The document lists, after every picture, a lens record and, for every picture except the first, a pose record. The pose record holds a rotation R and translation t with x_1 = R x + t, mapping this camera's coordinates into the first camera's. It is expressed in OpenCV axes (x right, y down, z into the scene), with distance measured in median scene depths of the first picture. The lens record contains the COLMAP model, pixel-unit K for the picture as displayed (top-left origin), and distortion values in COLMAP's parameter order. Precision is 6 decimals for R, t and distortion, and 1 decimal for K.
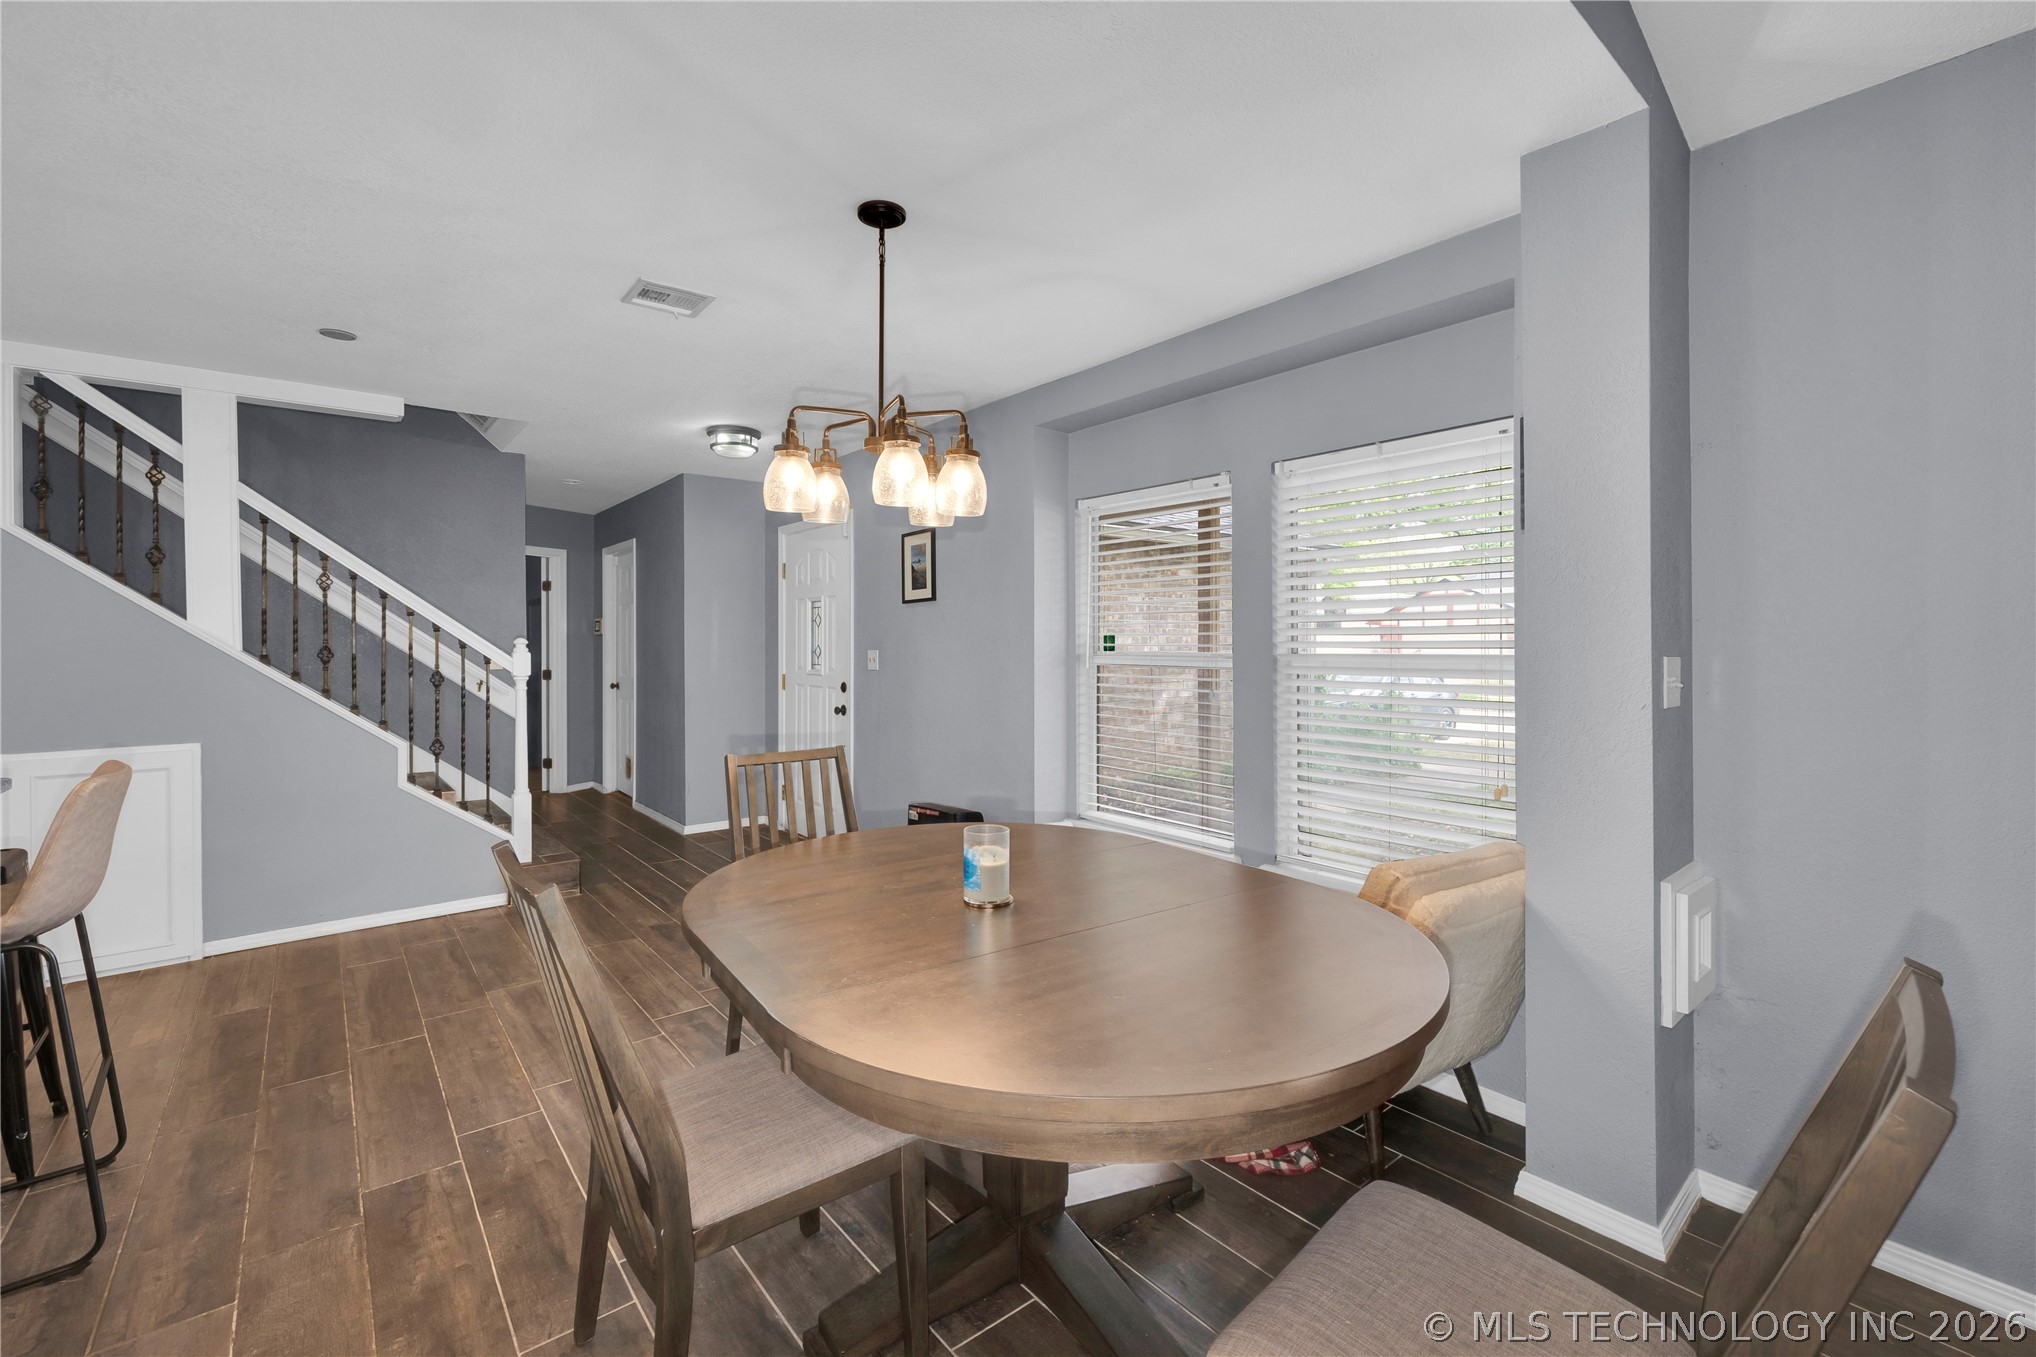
lens RADIAL K [[861.1, 0, 1019.4], [0, 861.1, 643.4], [0, 0, 1]] dist [0.001735, 0.000231]
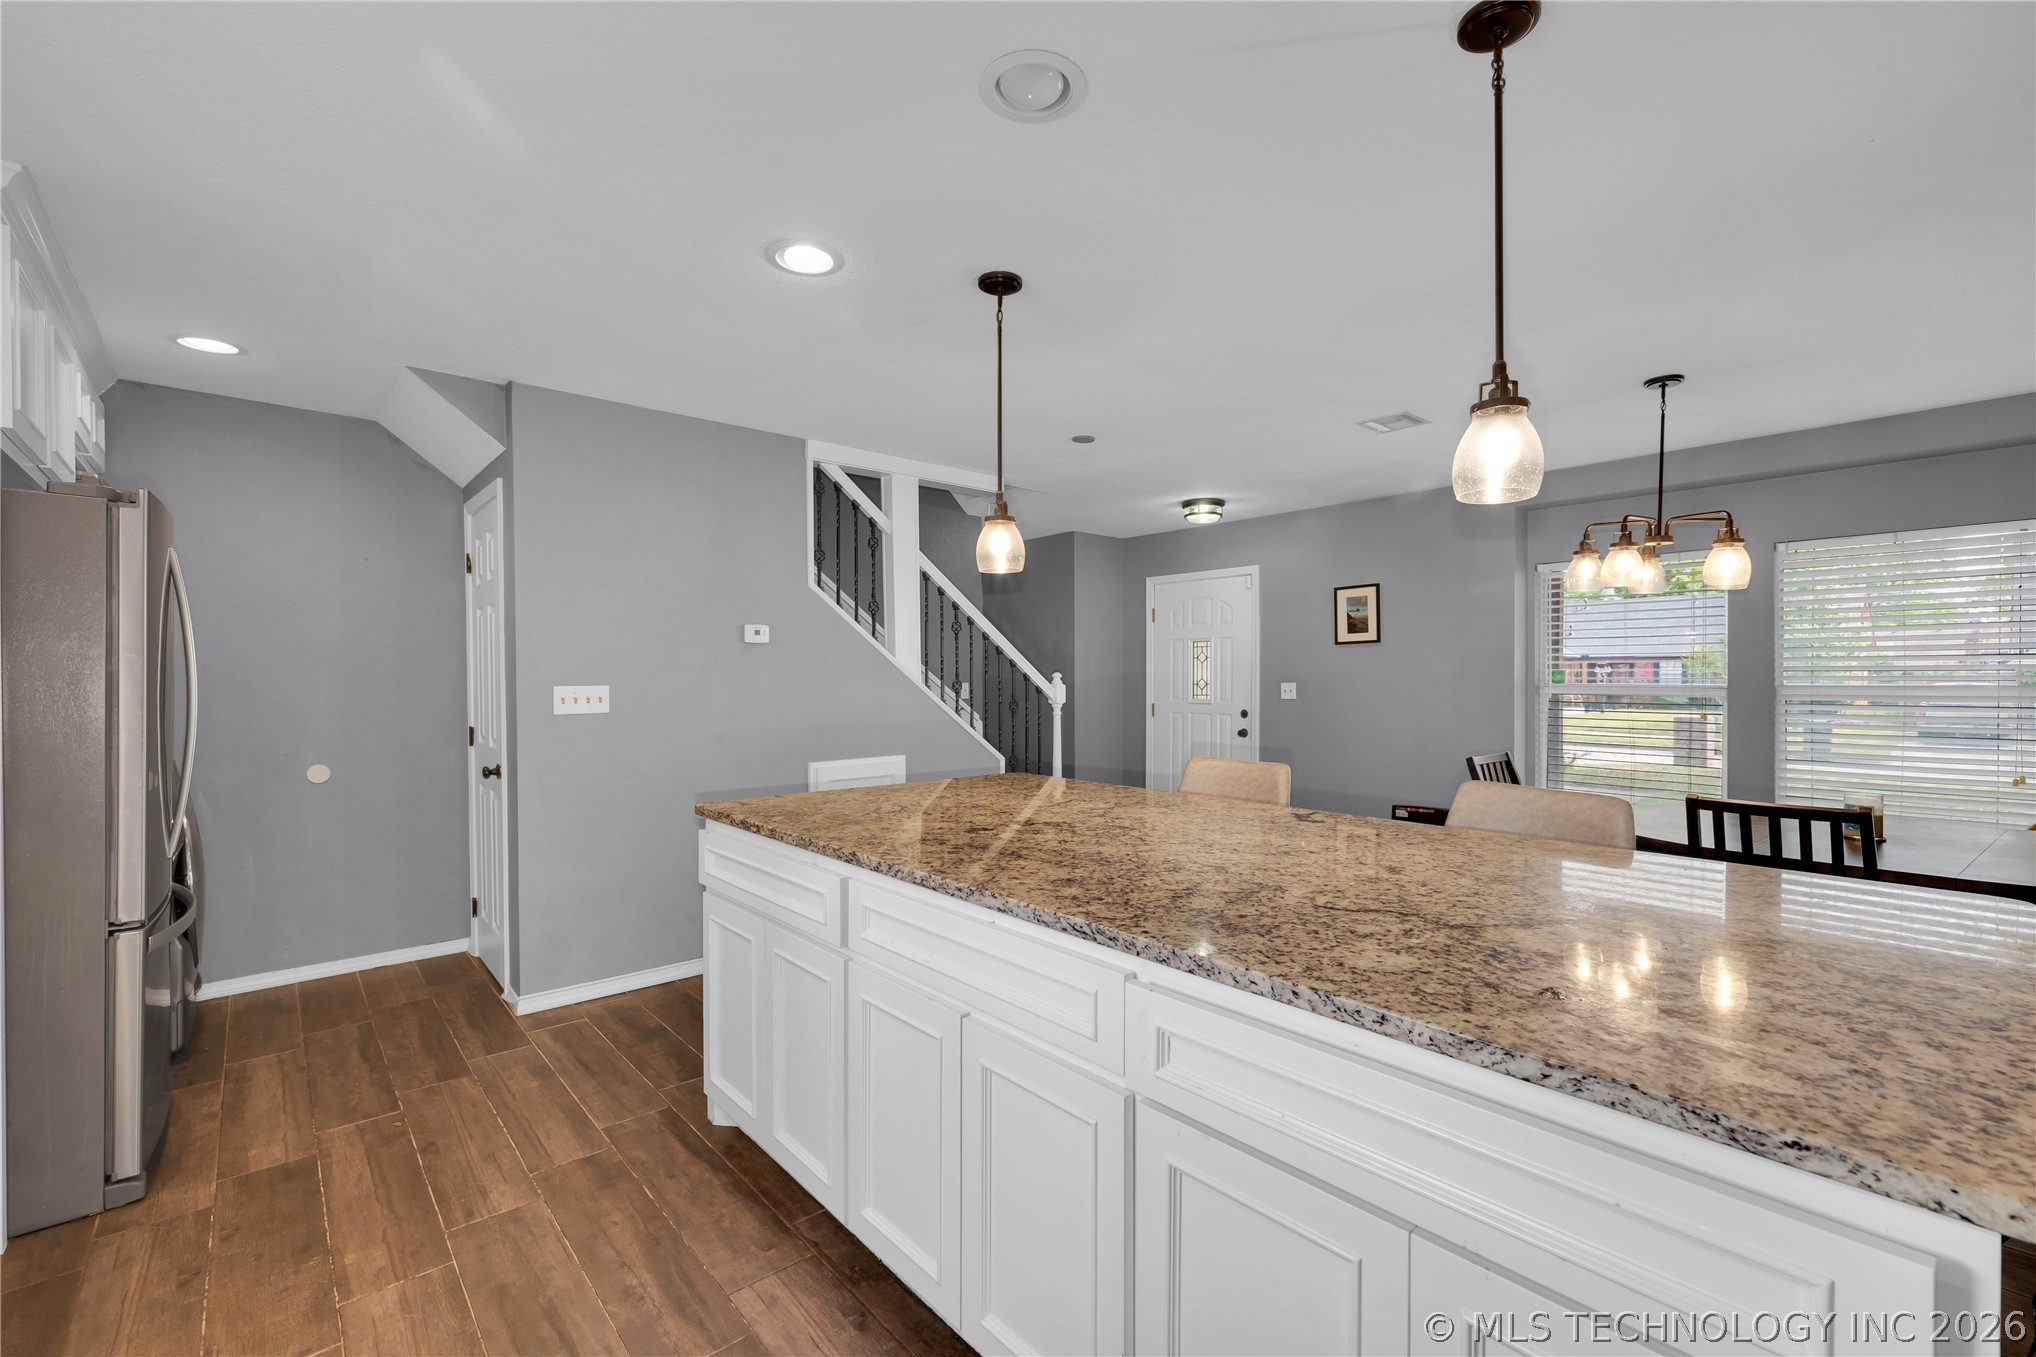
lens RADIAL K [[861.1, 0, 1018.6], [0, 861.1, 687.6], [0, 0, 1]] dist [0.001735, 0.000231]
pose [[0.999213, 0.000441, 0.039674, -0.692196], [-0.000911, 0.999929, 0.011844, 0.000830], [-0.039666, -0.011871, 0.999142, -0.224150]]
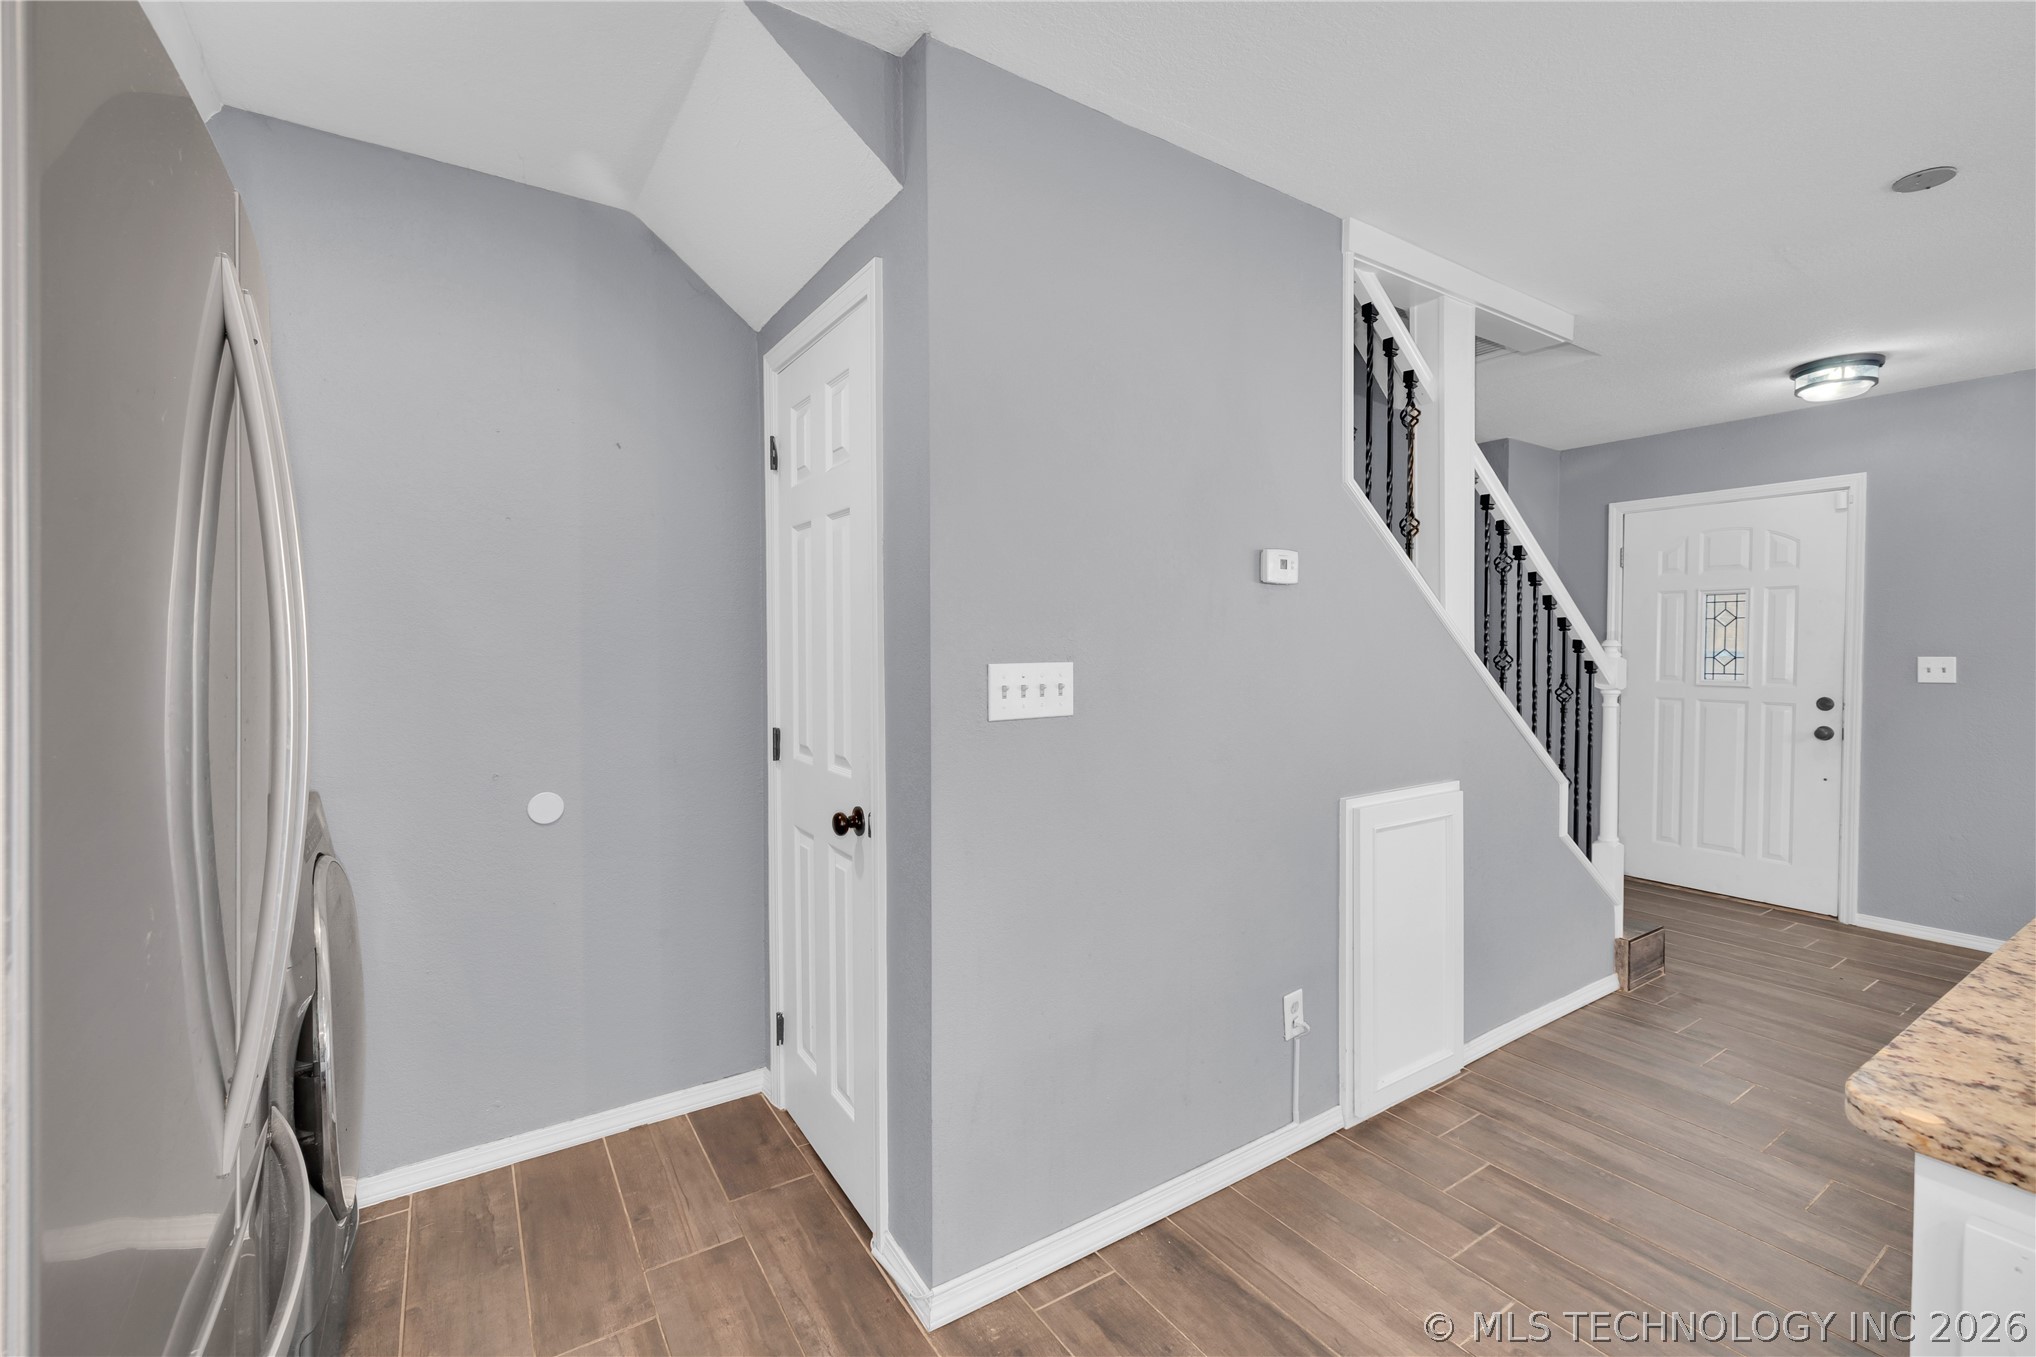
lens RADIAL K [[861.1, 0, 1029.2], [0, 861.1, 664.8], [0, 0, 1]] dist [0.001735, 0.000231]
pose [[0.995657, 0.005254, -0.092949, -1.035982], [-0.003254, 0.999760, 0.021656, 0.001378], [0.093040, -0.021260, 0.995435, 0.196714]]
